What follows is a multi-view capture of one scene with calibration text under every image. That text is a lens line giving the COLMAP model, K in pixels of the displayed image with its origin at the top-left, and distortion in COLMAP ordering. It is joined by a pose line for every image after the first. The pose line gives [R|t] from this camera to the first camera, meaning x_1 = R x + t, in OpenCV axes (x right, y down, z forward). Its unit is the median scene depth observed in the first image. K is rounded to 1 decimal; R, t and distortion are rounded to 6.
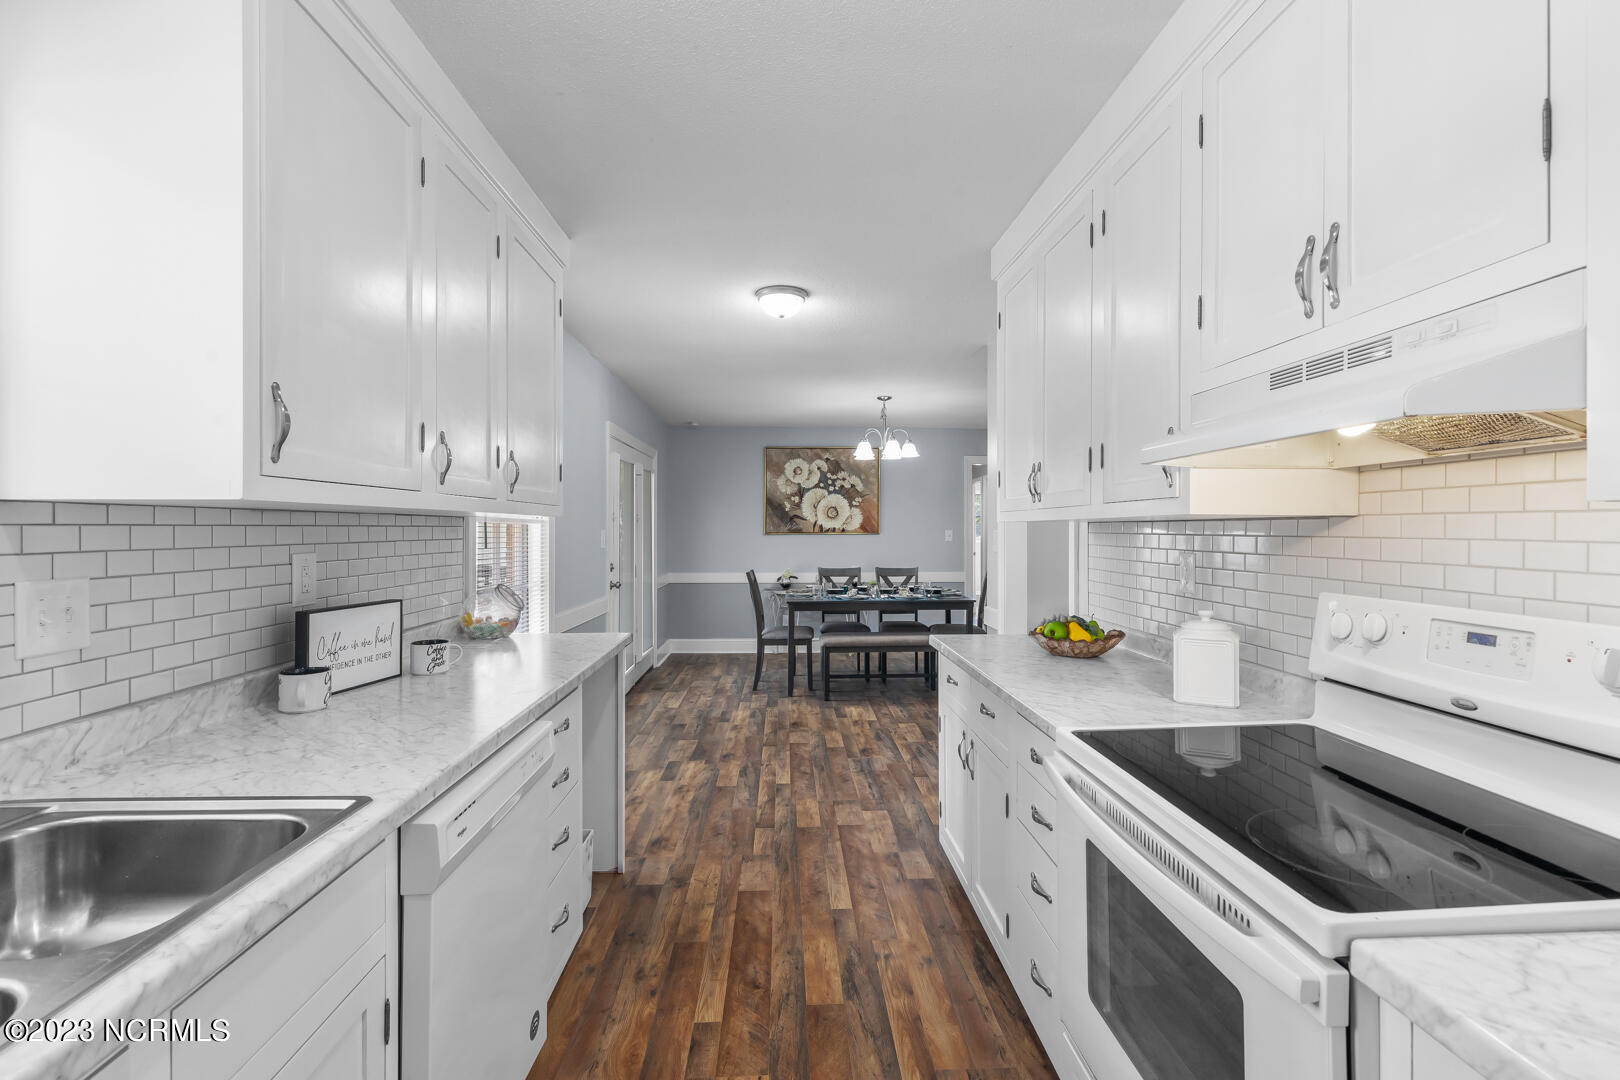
lens RADIAL K [[728.7, 0, 810.5], [0, 728.7, 533.9], [0, 0, 1]] dist [-0.001703, 0.000079]
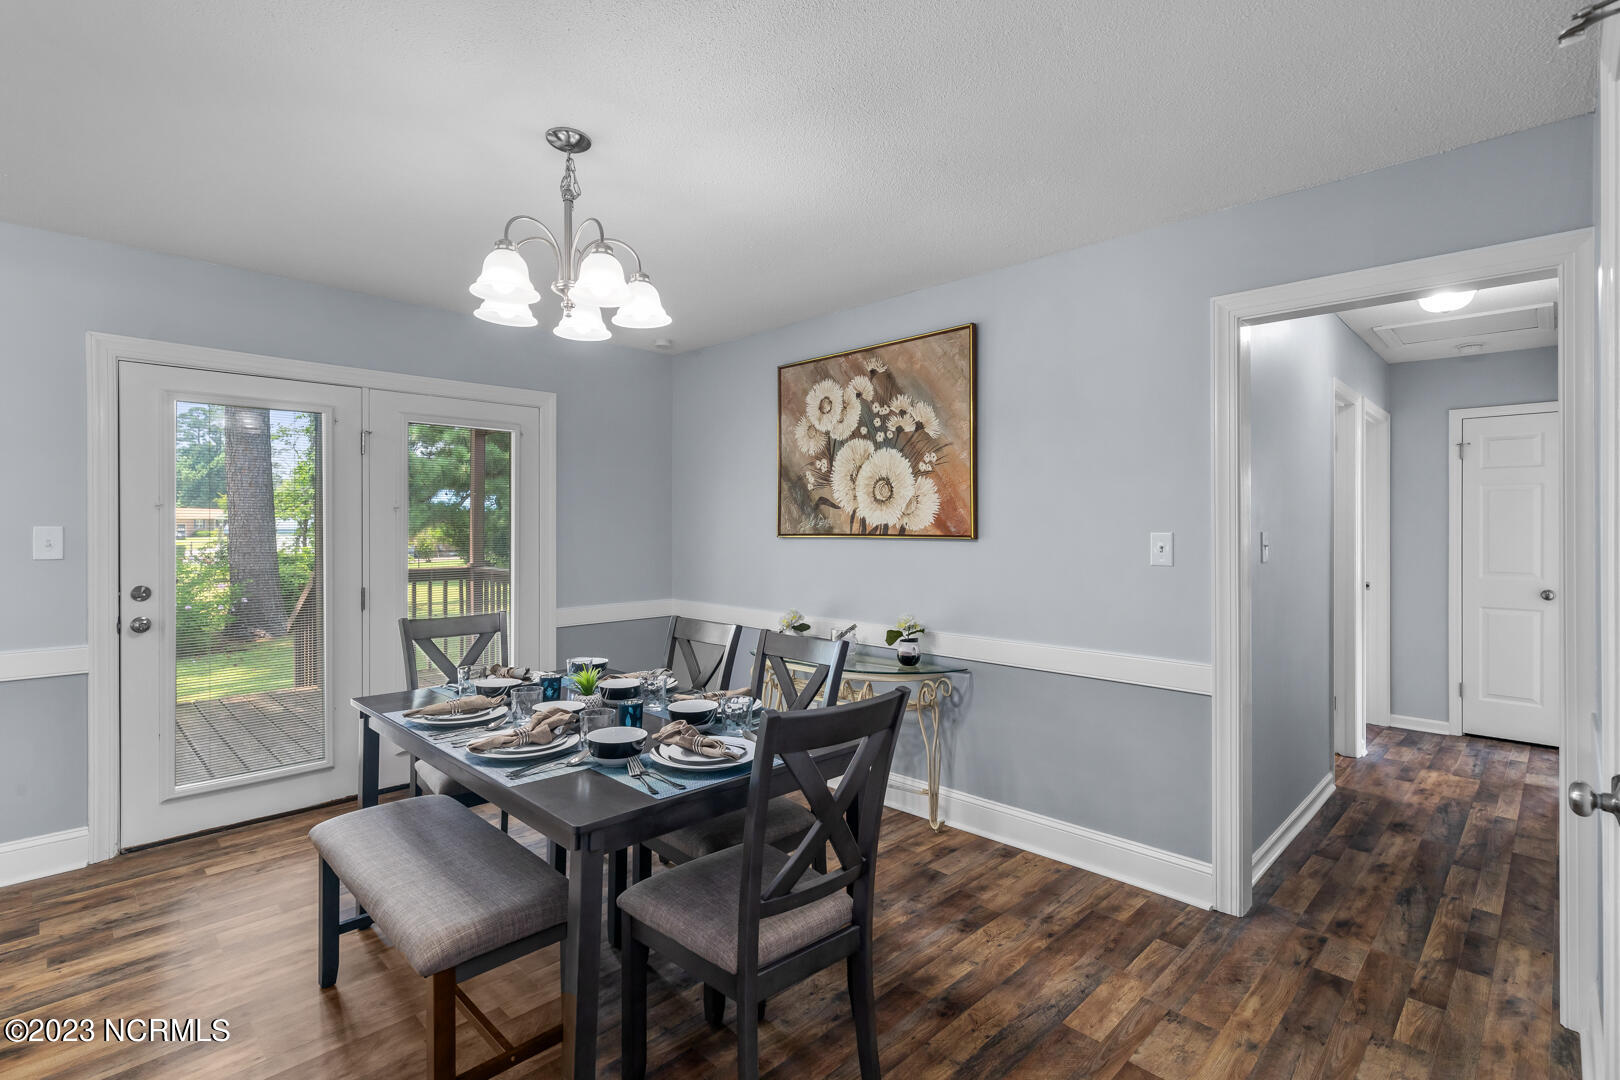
lens RADIAL K [[761.6, 0, 814.6], [0, 761.6, 524.8], [0, 0, 1]] dist [0.005904, 0.000557]
pose [[0.687131, -0.000666, -0.726533, 0.339664], [-0.009595, 0.999904, -0.009990, -0.003200], [0.726470, 0.013836, 0.687058, 0.649518]]
